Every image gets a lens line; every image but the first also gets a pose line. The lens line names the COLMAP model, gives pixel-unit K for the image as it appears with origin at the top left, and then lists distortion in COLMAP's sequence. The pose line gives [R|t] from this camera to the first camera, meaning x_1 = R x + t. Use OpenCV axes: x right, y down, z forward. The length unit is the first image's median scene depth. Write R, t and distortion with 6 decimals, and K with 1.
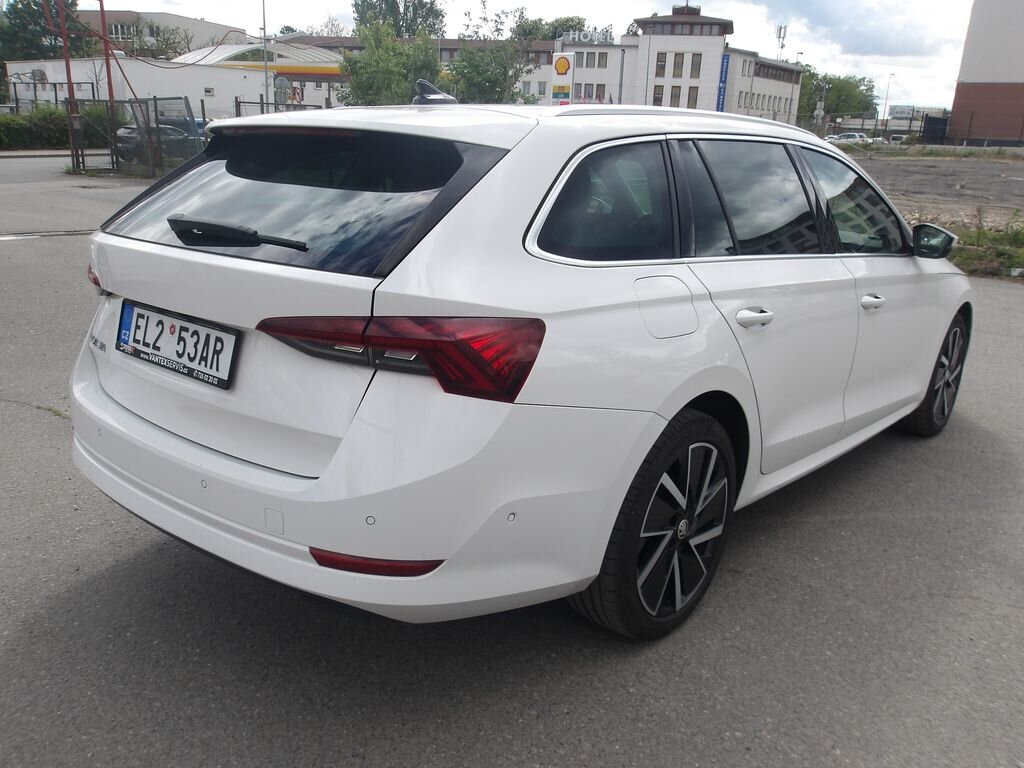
lens RADIAL K [[889.3, 0, 508.3], [0, 889.3, 375.9], [0, 0, 1]] dist [-0.007926, 0.027977]
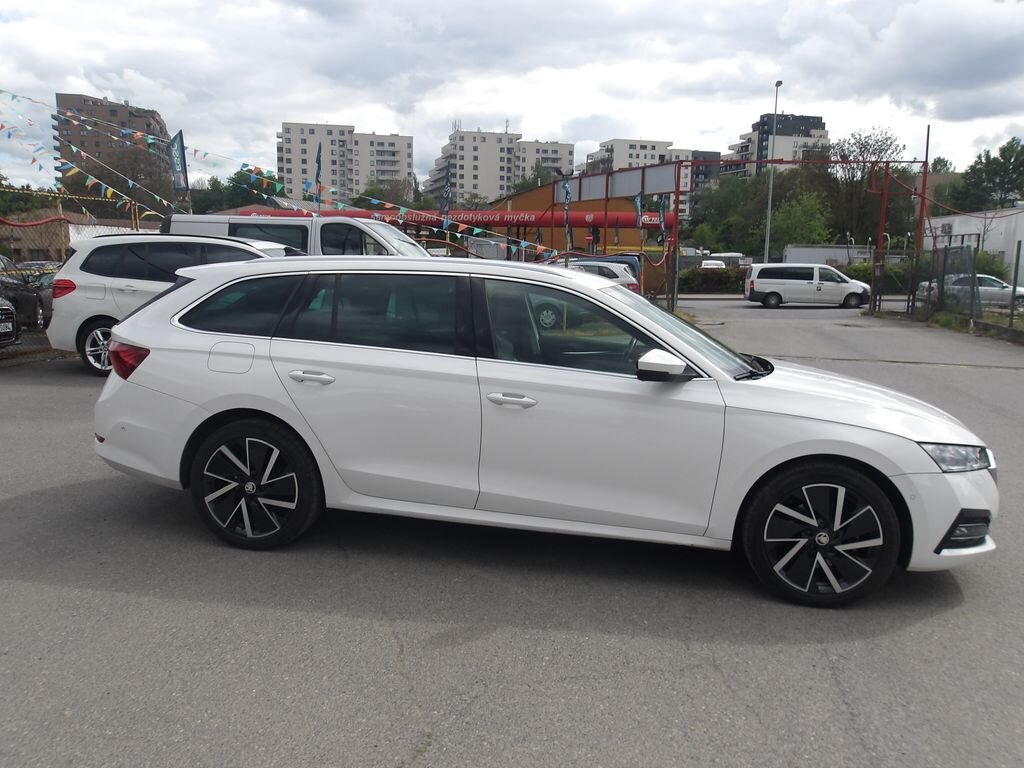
lens RADIAL K [[889.3, 0, 507.3], [0, 889.3, 374.5], [0, 0, 1]] dist [-0.007926, 0.027977]
pose [[0.510388, 0.093355, -0.854862, 1.772429], [-0.230224, 0.972636, -0.031237, -0.099193], [0.828554, 0.212753, 0.517914, 0.419796]]
